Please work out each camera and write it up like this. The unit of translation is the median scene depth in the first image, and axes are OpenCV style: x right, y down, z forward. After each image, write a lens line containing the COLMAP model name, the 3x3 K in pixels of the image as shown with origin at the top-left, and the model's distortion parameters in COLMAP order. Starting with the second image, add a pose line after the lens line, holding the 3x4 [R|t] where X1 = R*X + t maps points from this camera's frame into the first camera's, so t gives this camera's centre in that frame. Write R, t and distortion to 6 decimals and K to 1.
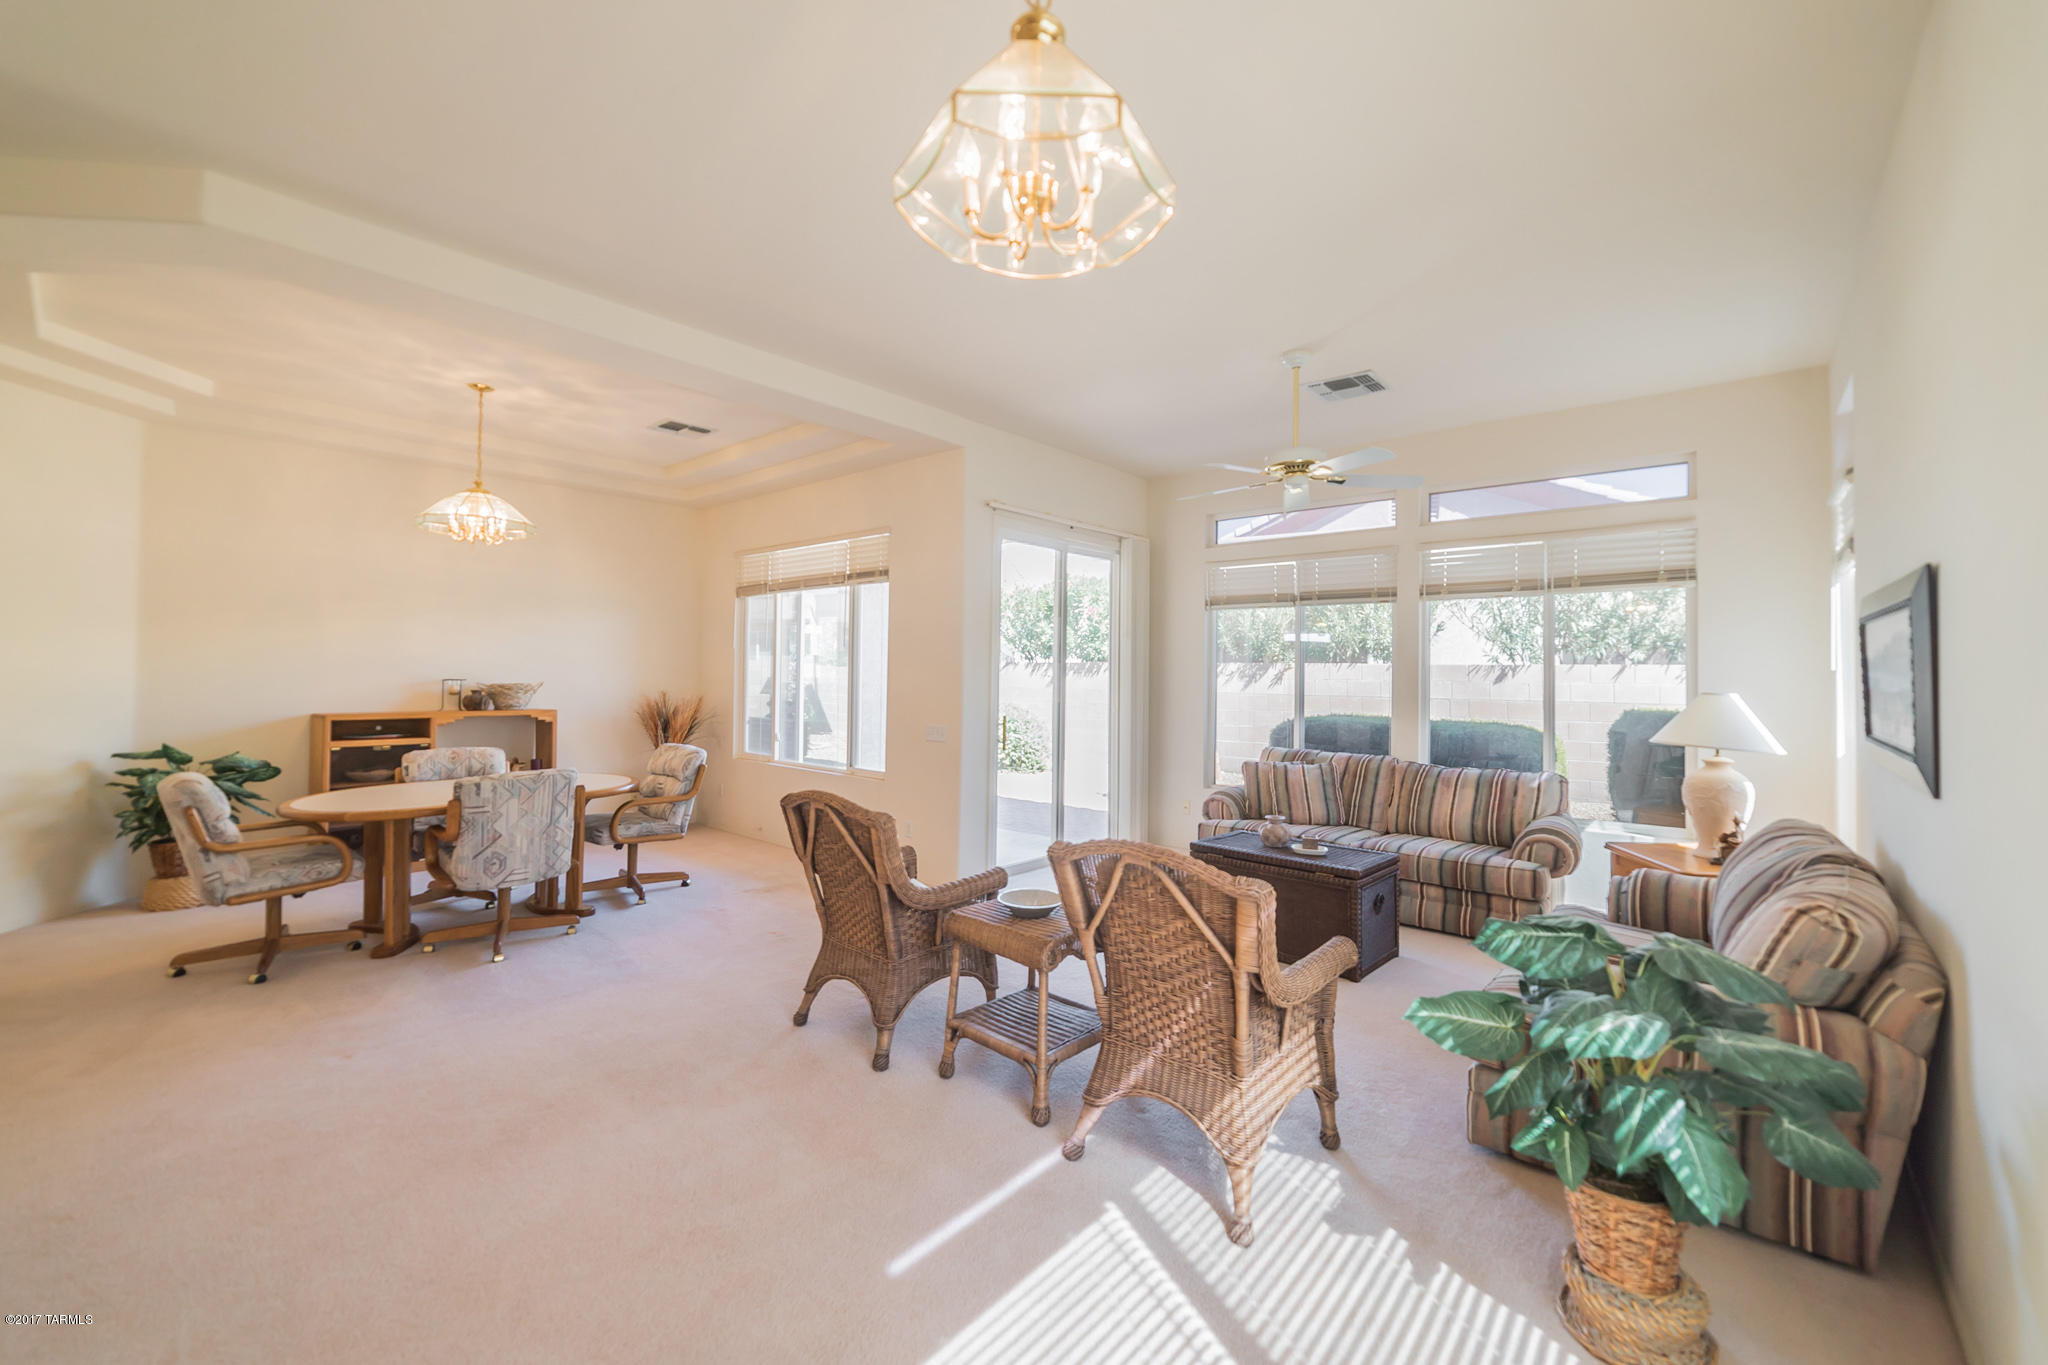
lens RADIAL K [[824.2, 0, 1055.1], [0, 824.2, 657.0], [0, 0, 1]] dist [-0.018700, 0.007195]
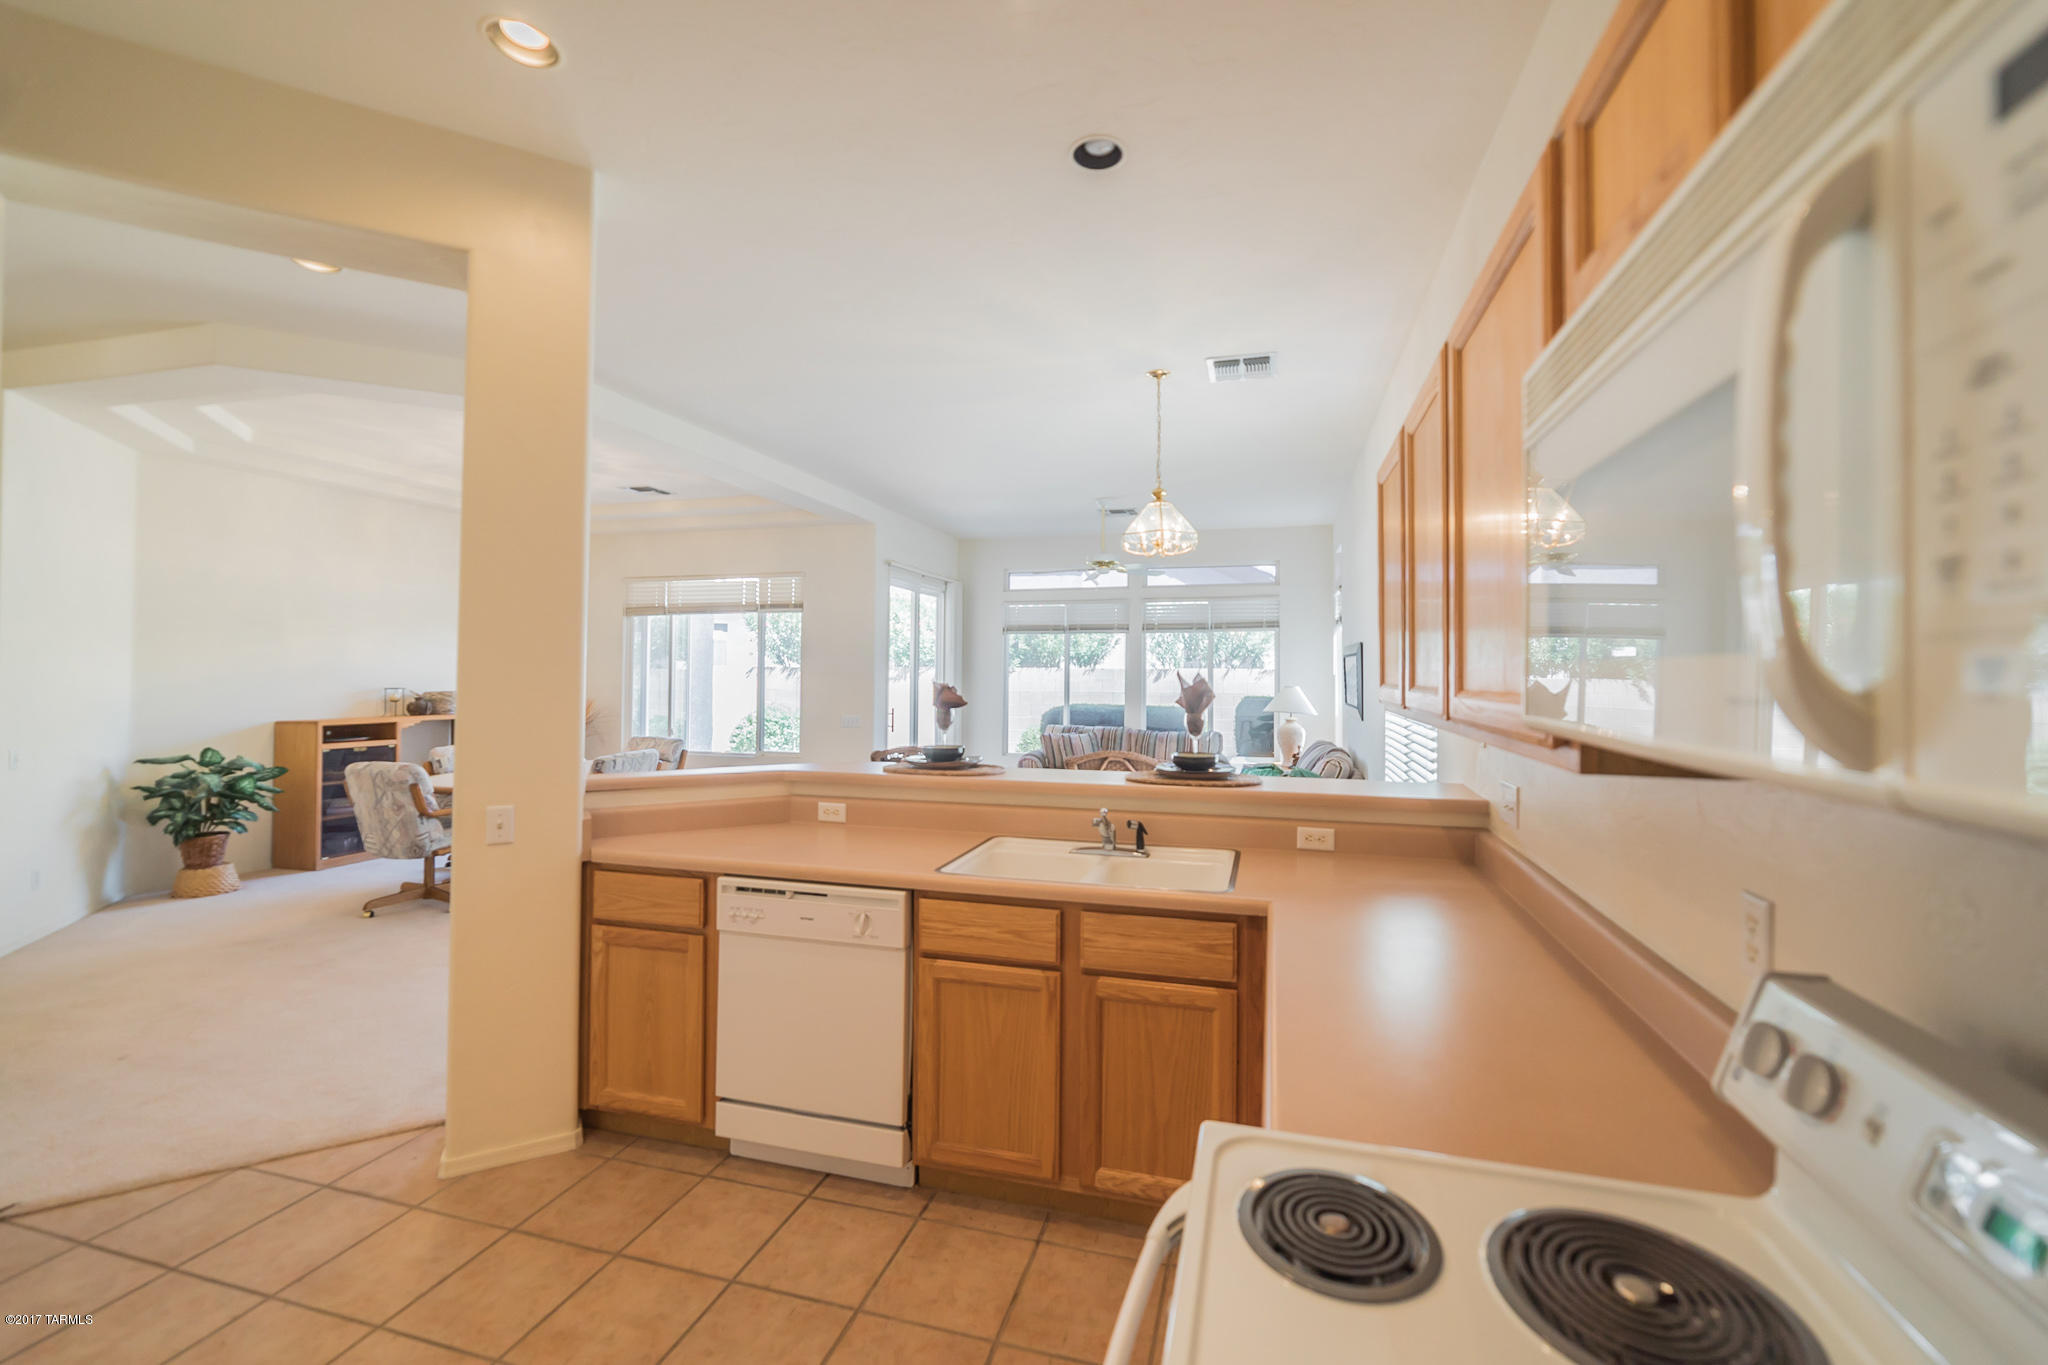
lens RADIAL K [[824.2, 0, 1055.1], [0, 824.2, 657.0], [0, 0, 1]] dist [-0.018700, 0.007195]
pose [[0.904670, 0.002688, 0.426104, -0.537024], [-0.003173, 0.999995, 0.000428, -0.025466], [-0.426101, -0.001739, 0.904674, -0.548247]]
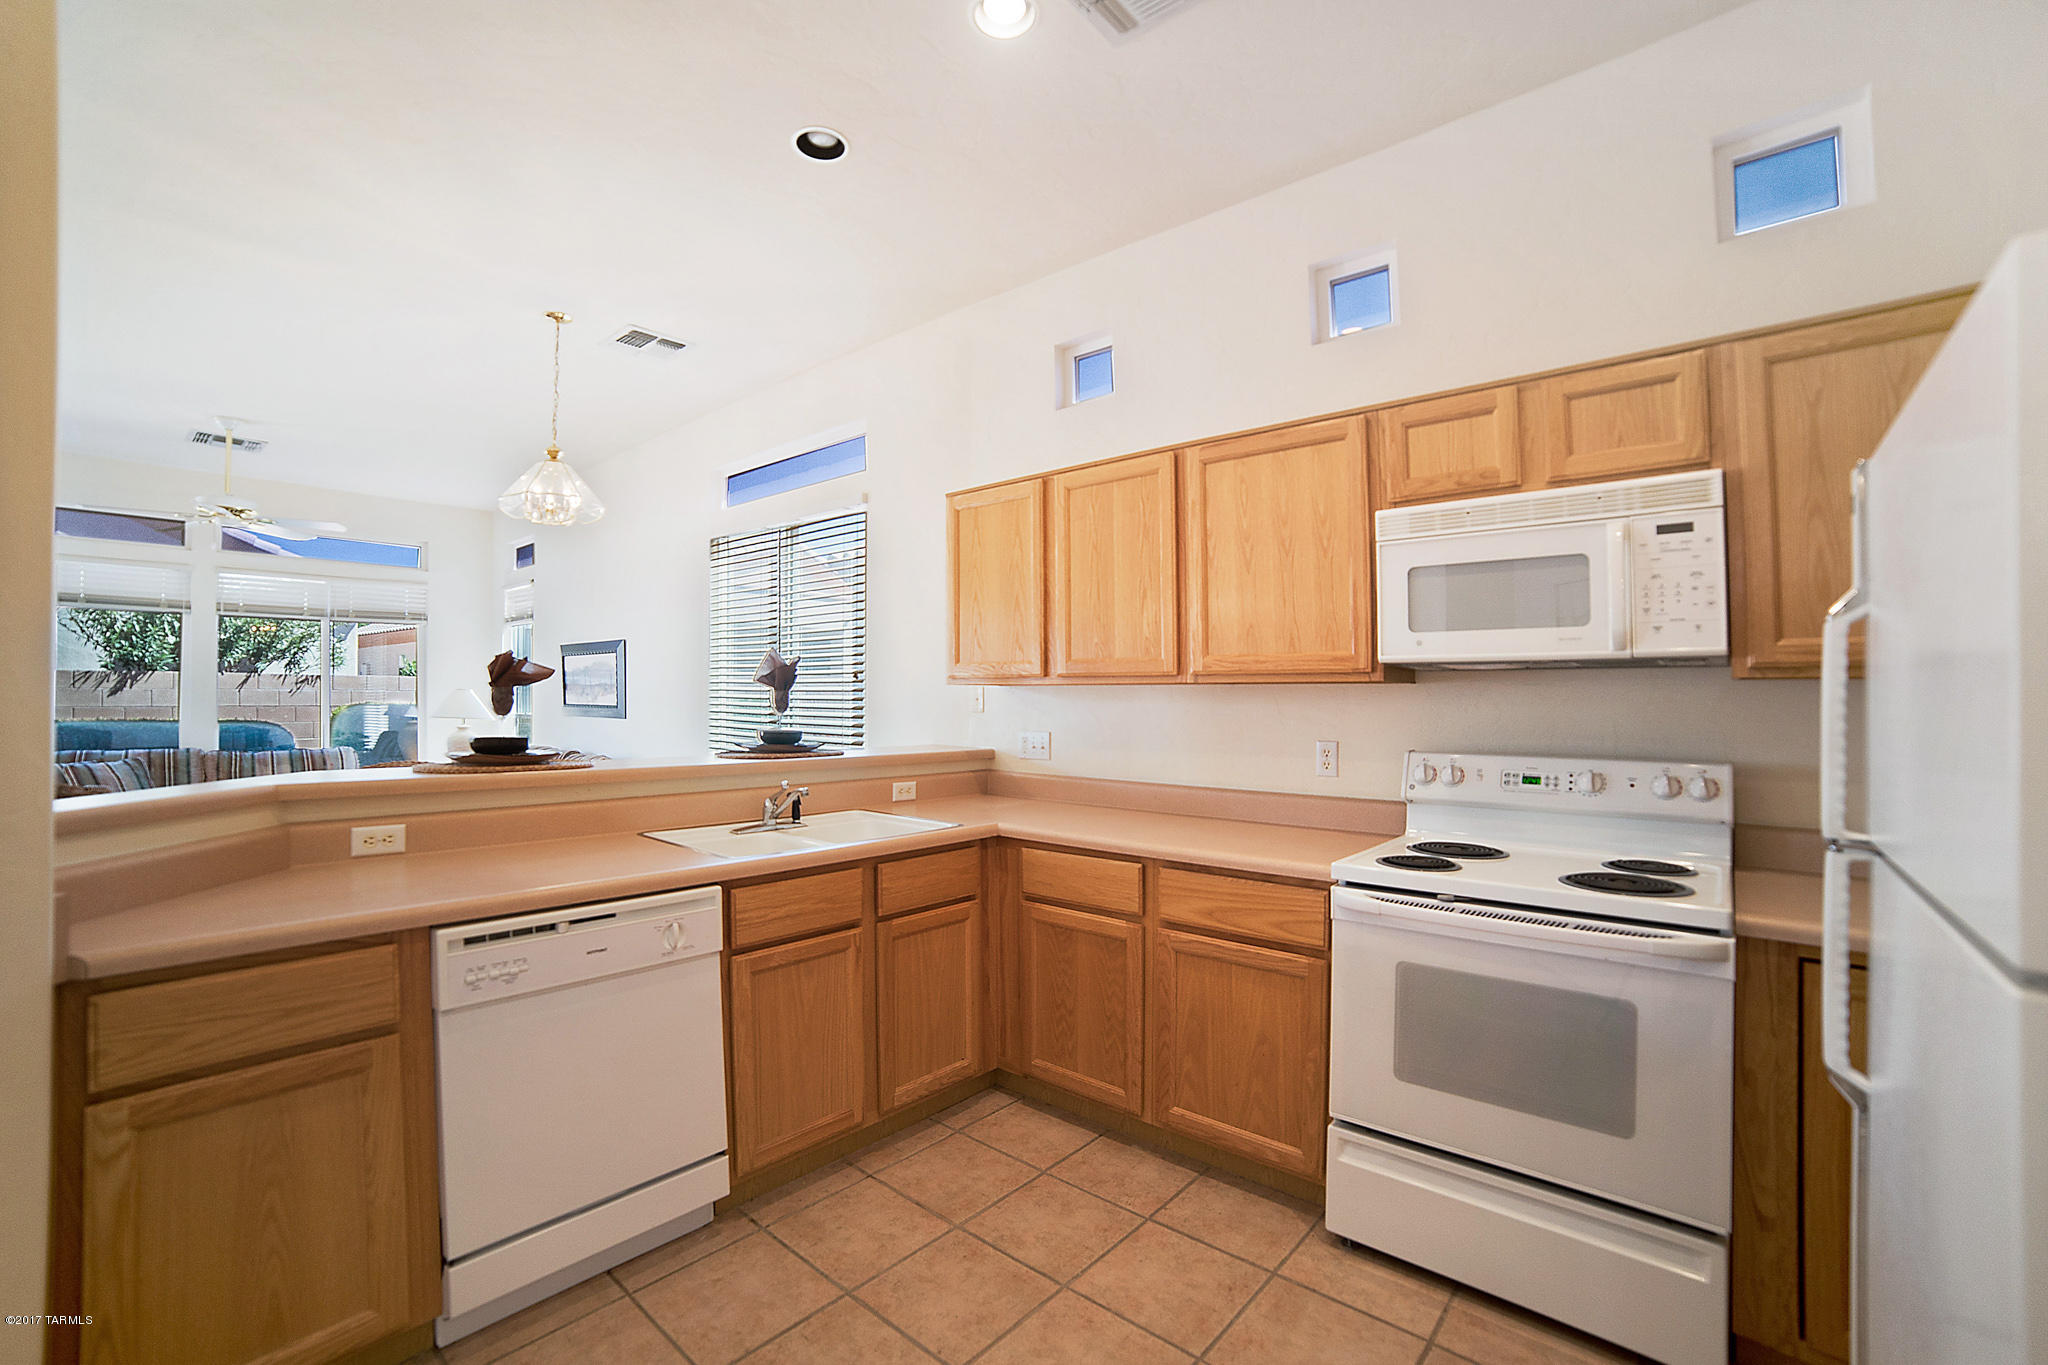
lens RADIAL K [[860.4, 0, 999.1], [0, 860.4, 681.8], [0, 0, 1]] dist [-0.102489, 0.036319]
pose [[0.034496, 0.008810, 0.999366, -0.856674], [-0.023523, 0.999691, -0.008001, 0.013886], [-0.999128, -0.023232, 0.034692, -0.199538]]
